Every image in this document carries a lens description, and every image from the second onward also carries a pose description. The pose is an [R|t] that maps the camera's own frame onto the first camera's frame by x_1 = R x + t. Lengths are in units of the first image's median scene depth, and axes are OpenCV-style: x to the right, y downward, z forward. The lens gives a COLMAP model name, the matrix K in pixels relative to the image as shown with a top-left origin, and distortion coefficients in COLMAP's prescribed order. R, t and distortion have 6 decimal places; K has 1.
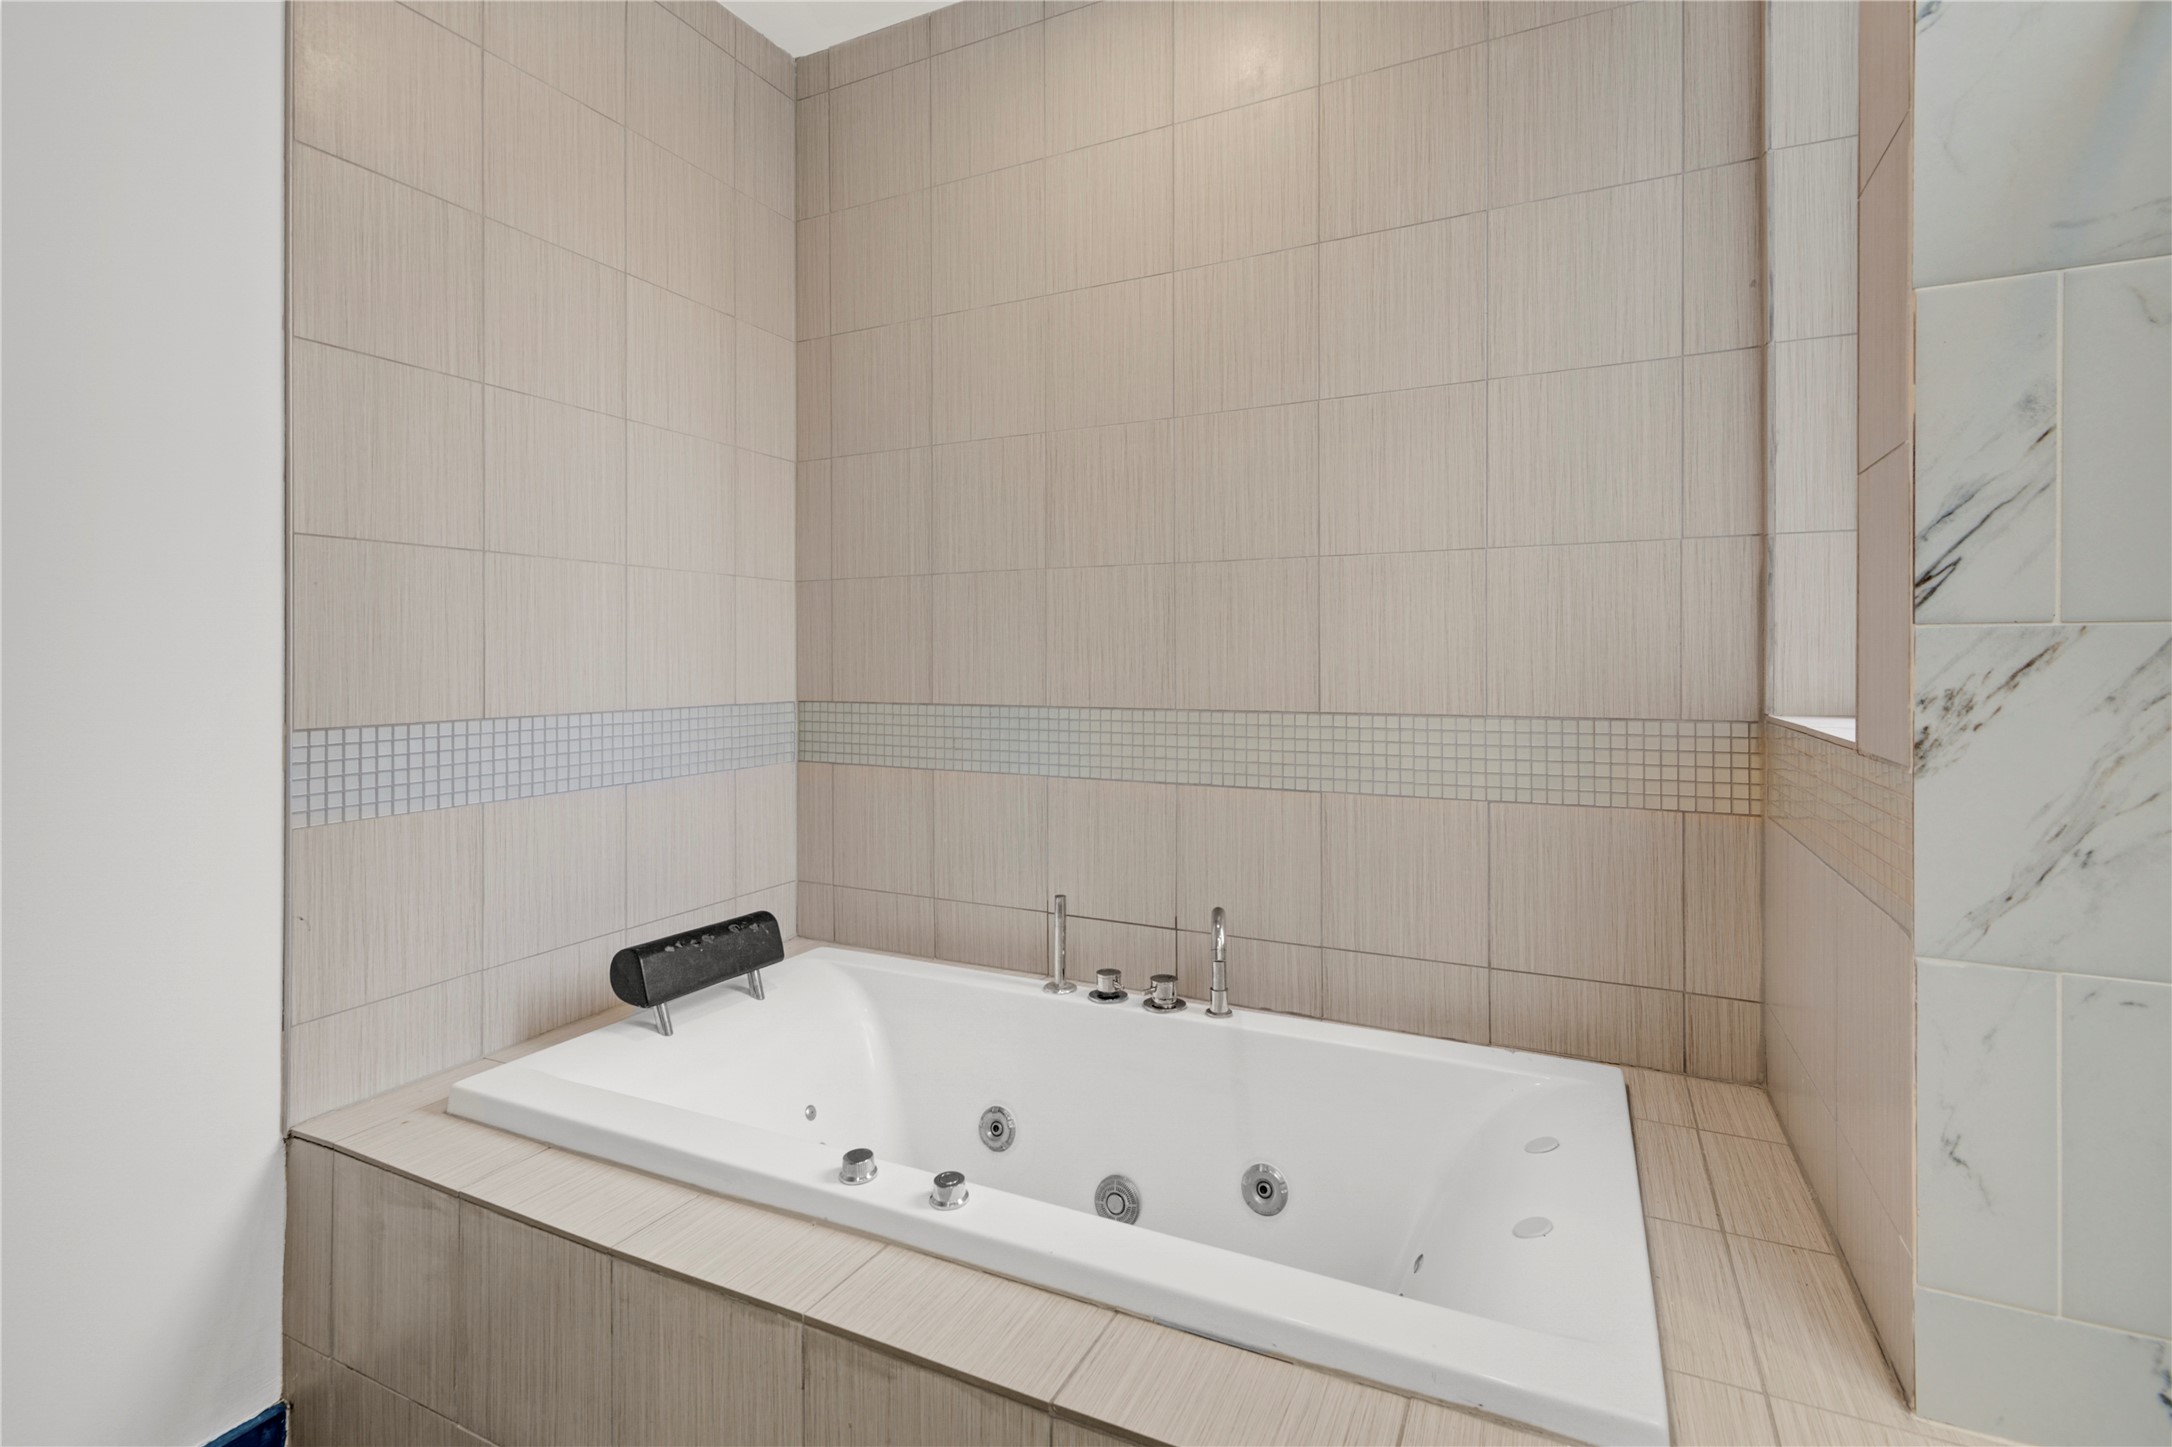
lens RADIAL K [[1010.0, 0, 1086.3], [0, 1010.0, 679.9], [0, 0, 1]] dist [0.009194, -0.001126]
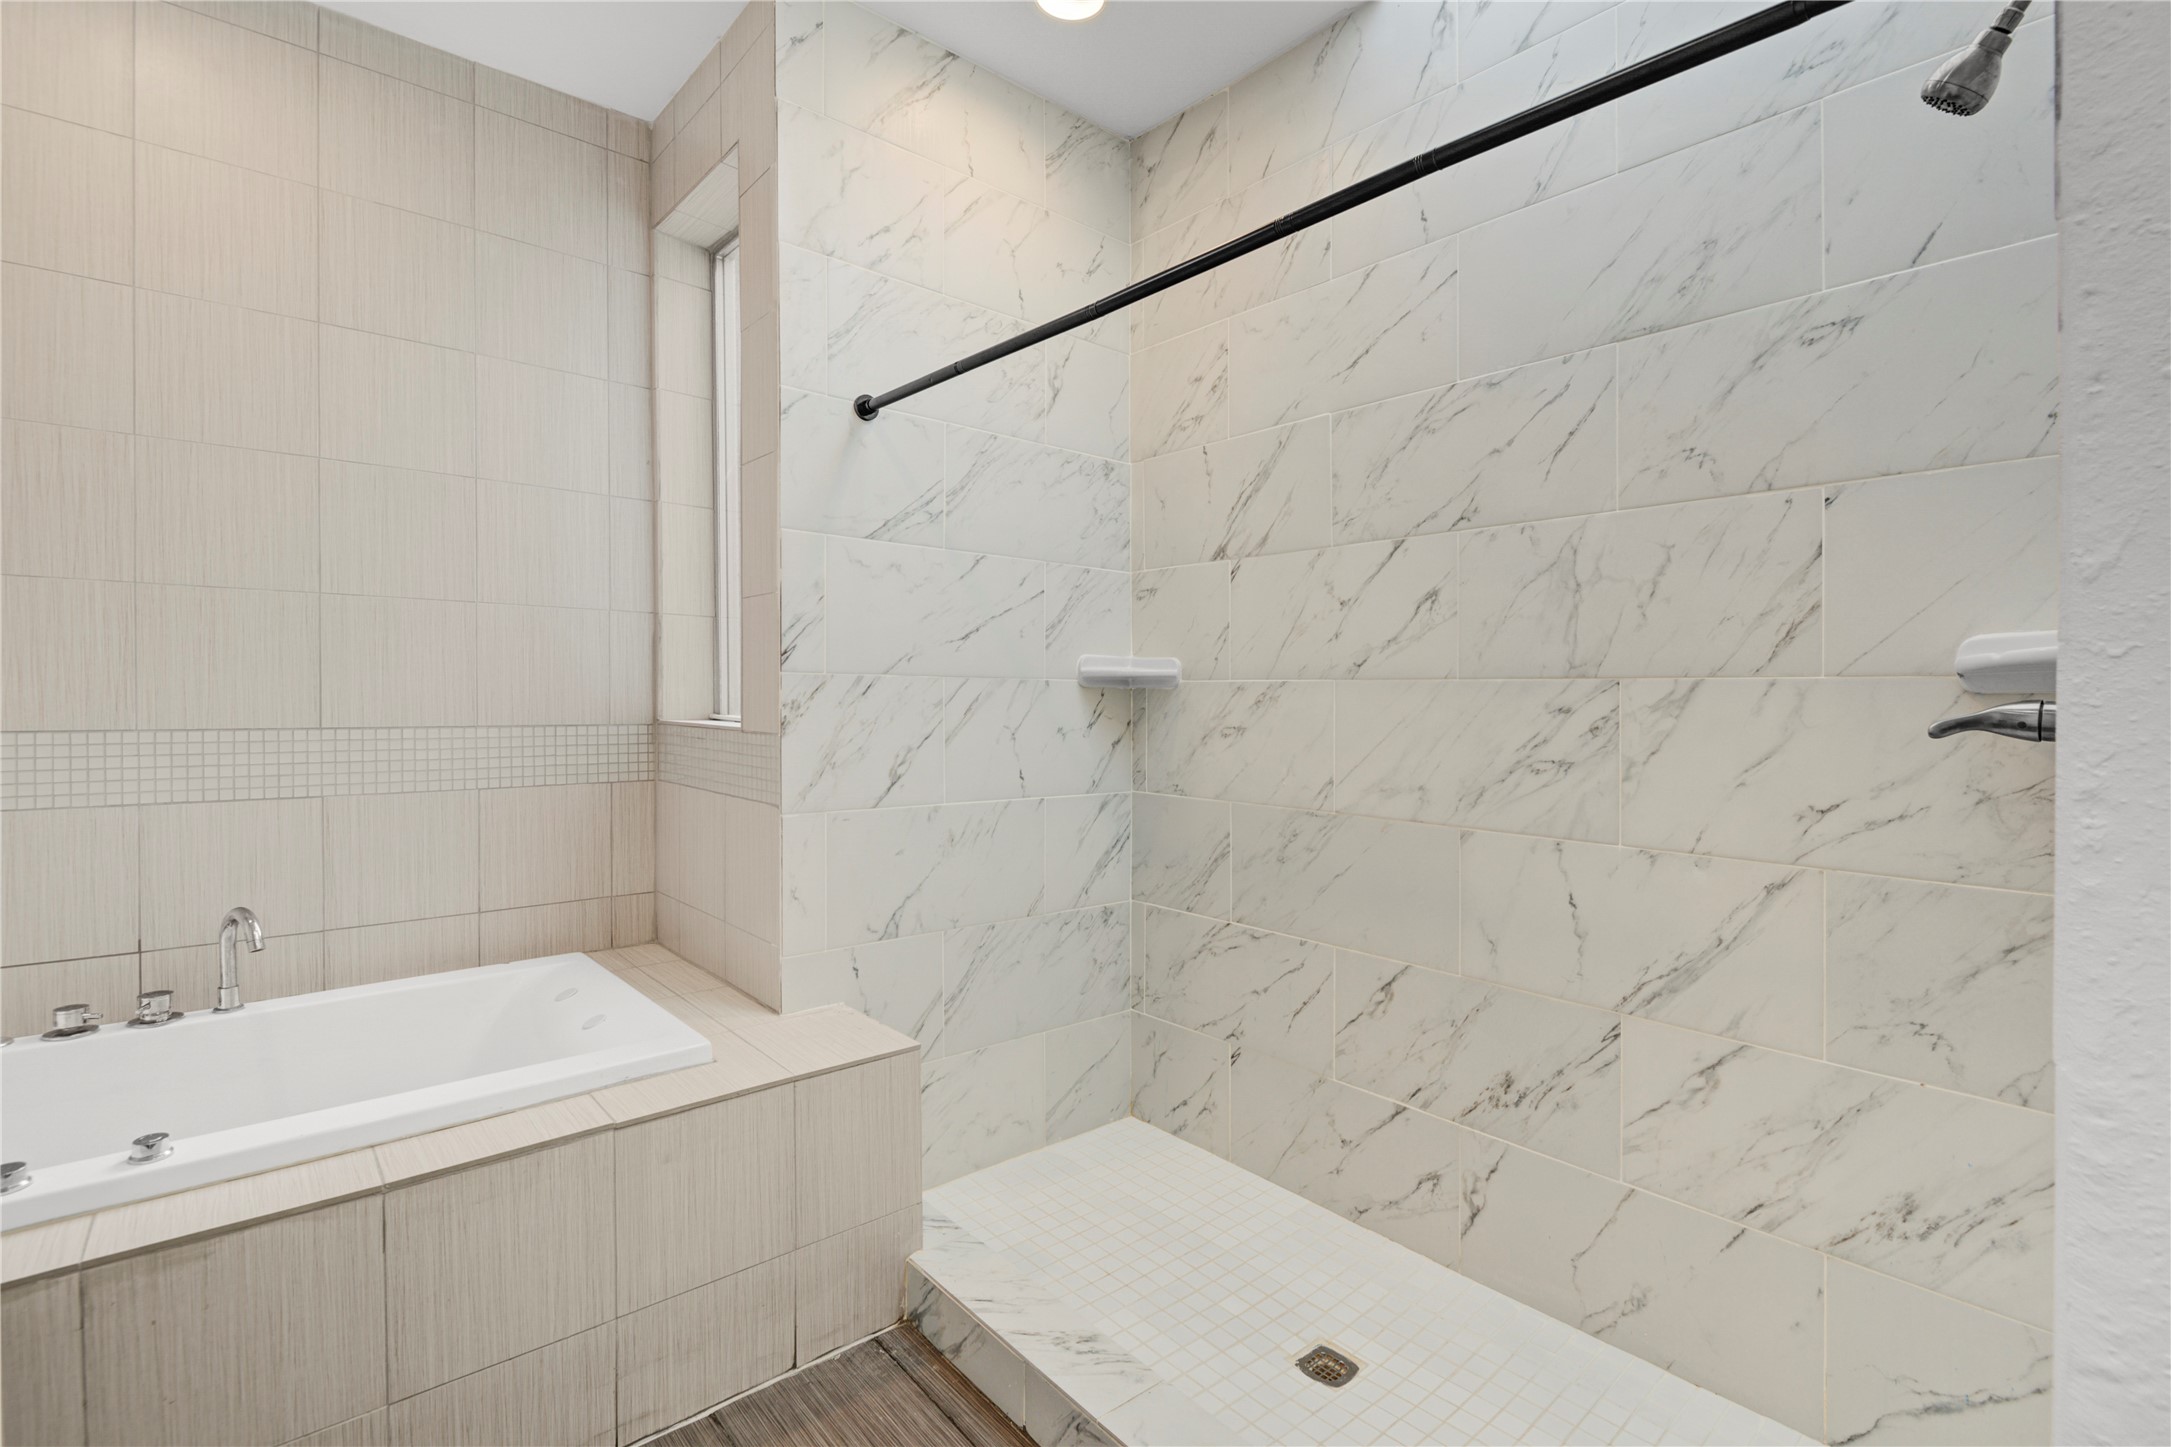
lens RADIAL K [[1009.6, 0, 1084.7], [0, 1009.6, 715.9], [0, 0, 1]] dist [0.009194, -0.001126]
pose [[0.391869, -0.013007, 0.919929, -0.562718], [0.007328, 0.999912, 0.011016, 0.013827], [-0.919992, 0.002425, 0.391930, -0.294740]]
